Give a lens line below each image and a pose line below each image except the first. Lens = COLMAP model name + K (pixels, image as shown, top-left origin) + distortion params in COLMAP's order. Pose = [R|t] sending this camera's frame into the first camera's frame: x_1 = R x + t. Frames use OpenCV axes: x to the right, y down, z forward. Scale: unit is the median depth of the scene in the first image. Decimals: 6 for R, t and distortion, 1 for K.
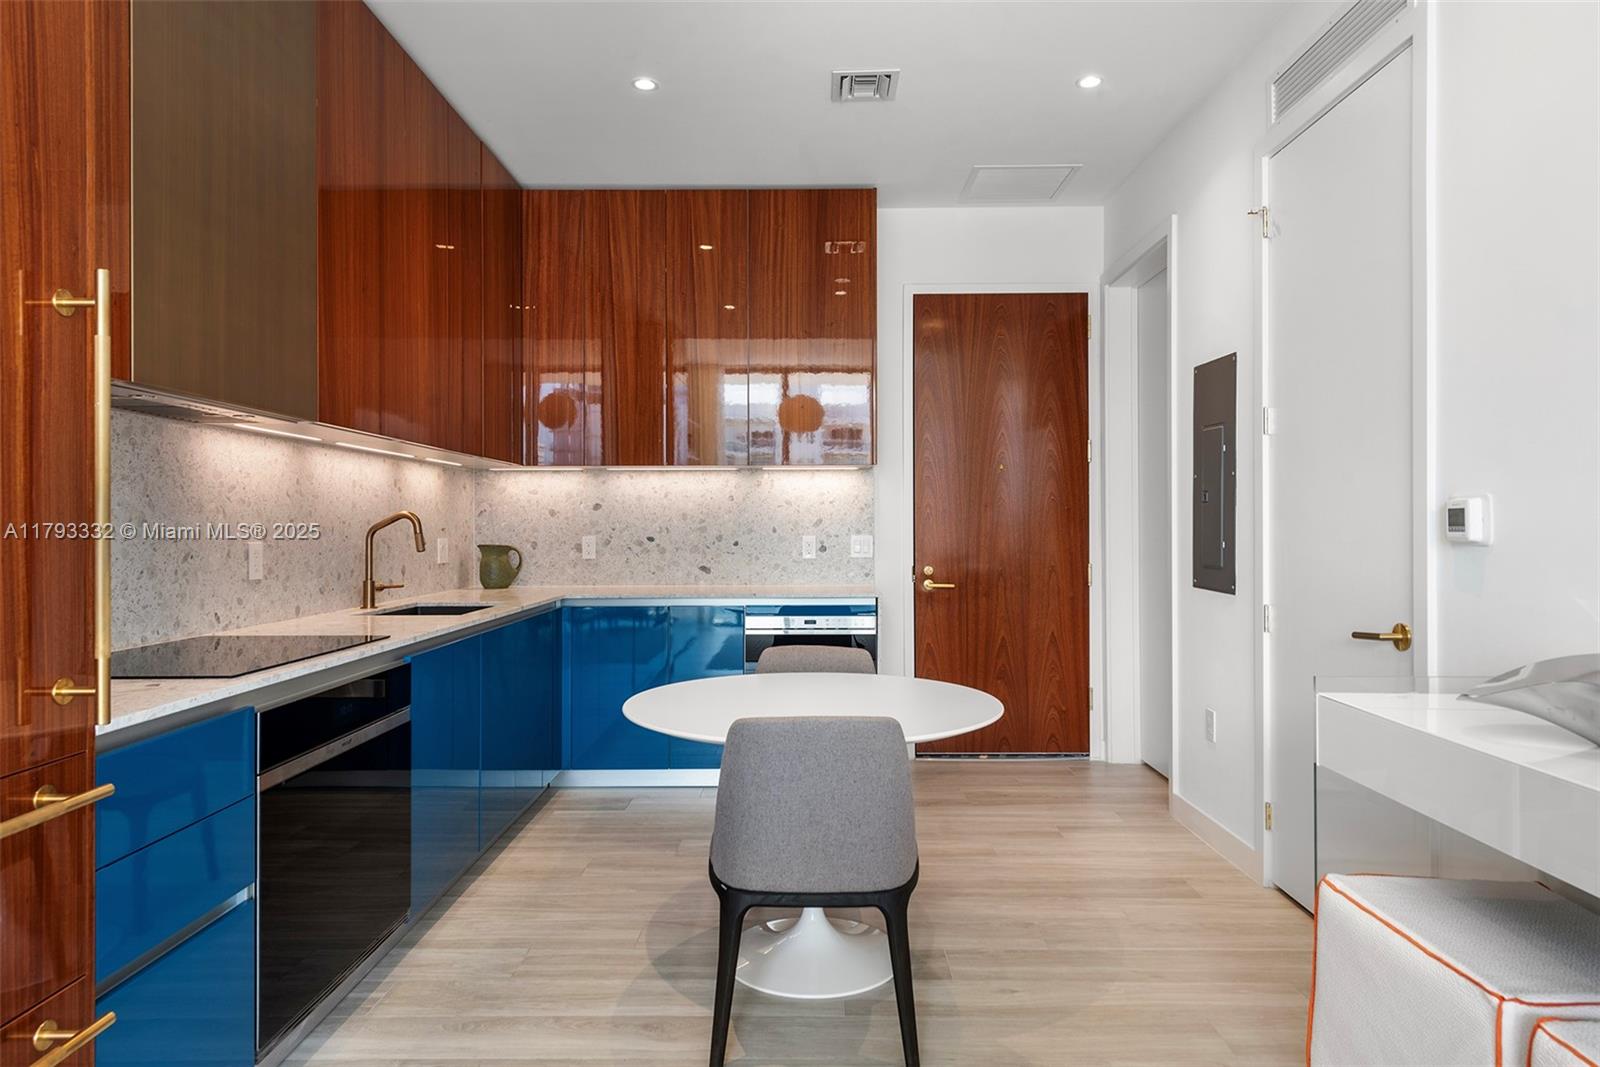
lens RADIAL K [[993.0, 0, 817.9], [0, 993.0, 518.6], [0, 0, 1]] dist [0.009190, -0.002751]
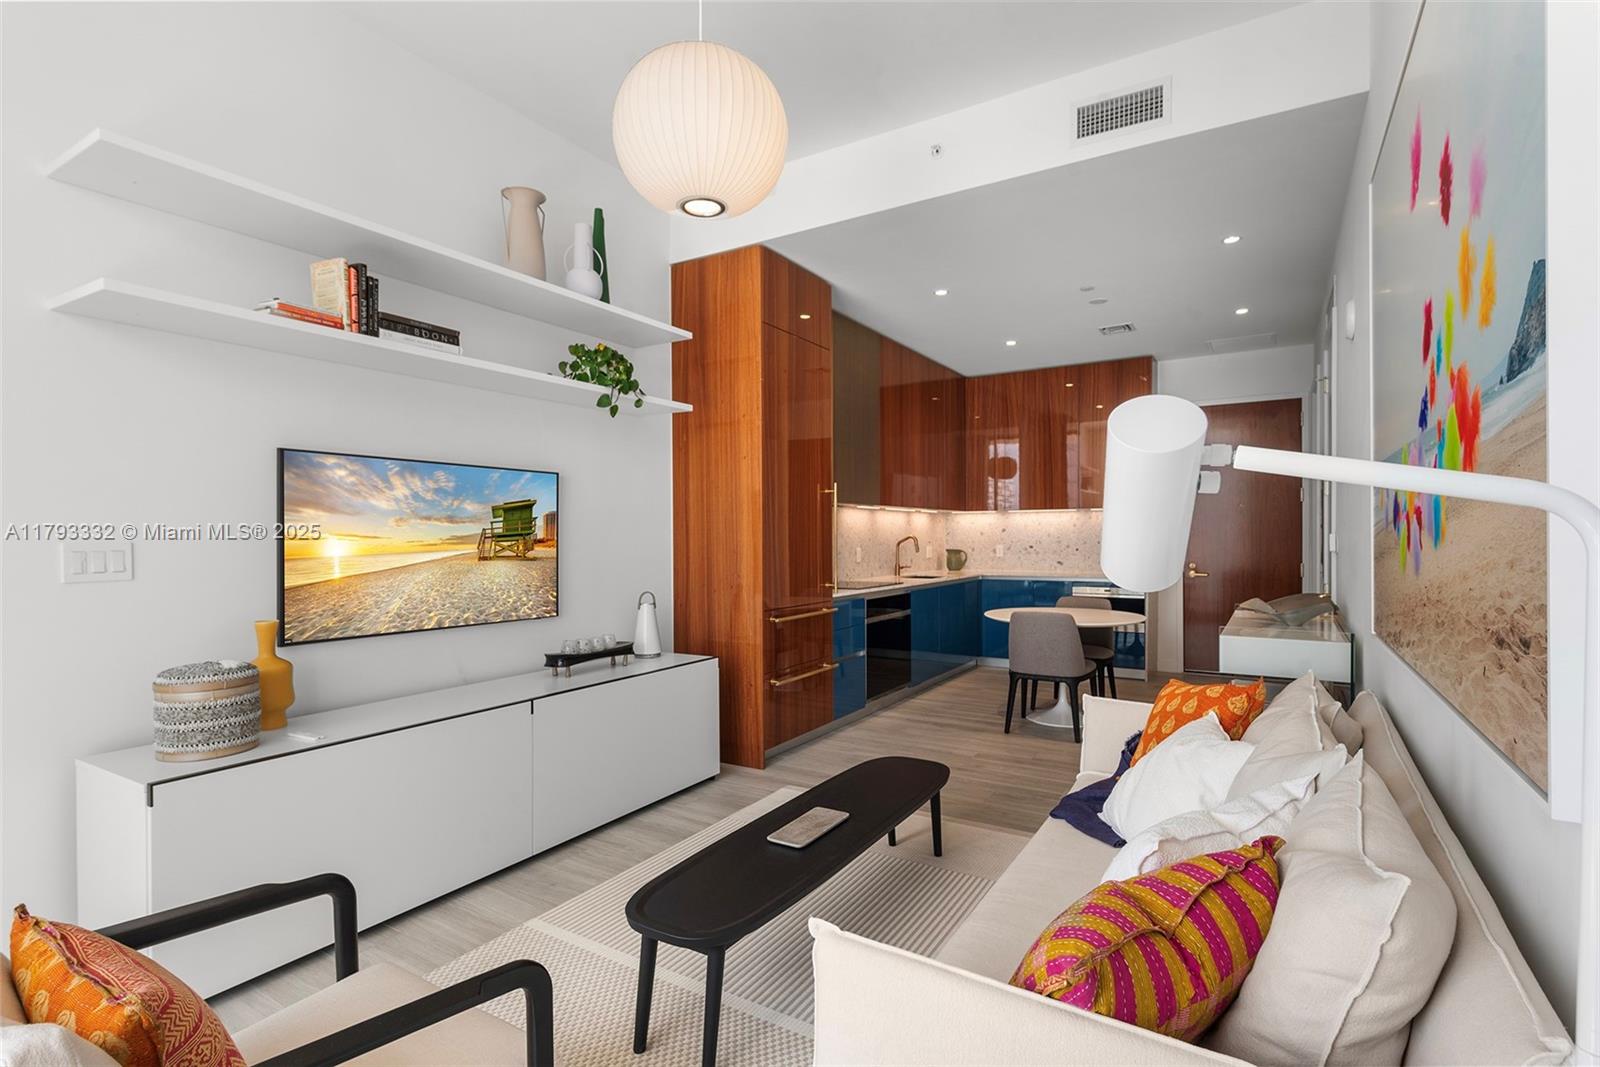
lens RADIAL K [[788.5, 0, 824.8], [0, 788.5, 552.5], [0, 0, 1]] dist [0.001548, -0.000305]
pose [[0.867601, 0.006367, -0.497221, 0.271863], [0.007219, 0.999651, 0.025396, -0.011541], [0.497209, -0.025623, 0.867252, -0.584628]]
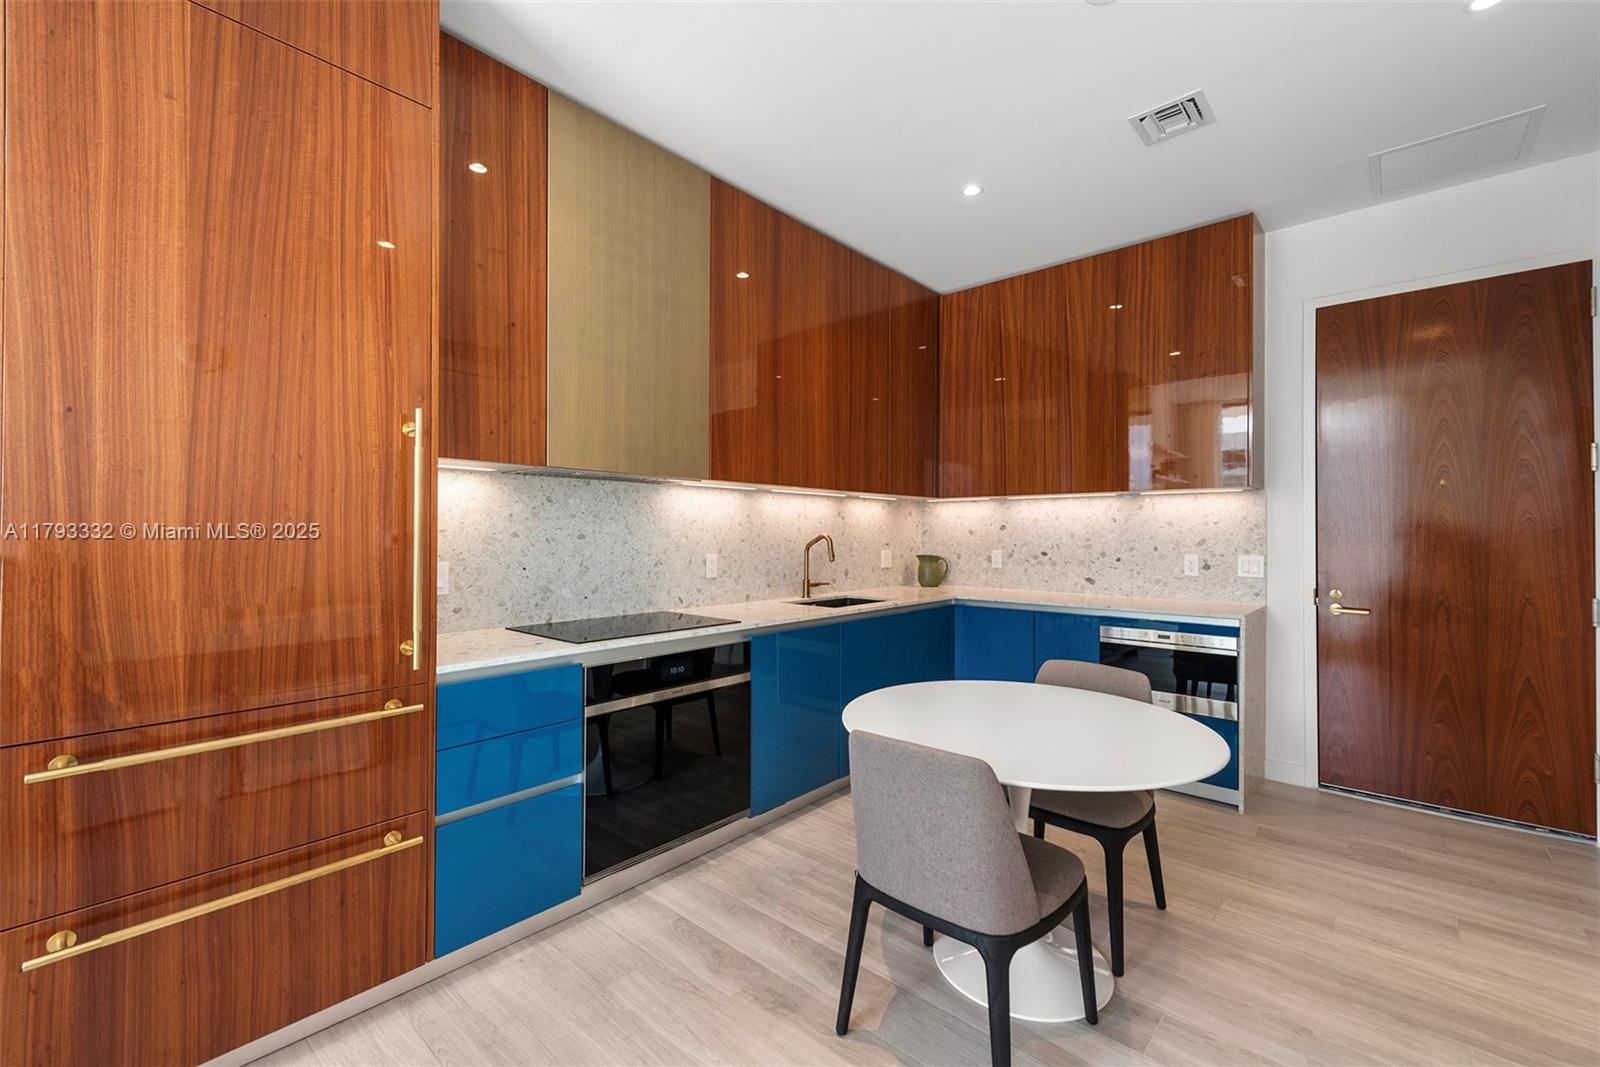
lens RADIAL K [[678.3, 0, 794.2], [0, 678.3, 525.4], [0, 0, 1]] dist [0.007359, -0.000423]
pose [[0.741720, -0.002150, -0.670707, 0.185421], [0.000154, 0.999995, -0.003036, -0.013563], [0.670710, 0.002149, 0.741717, 0.182239]]
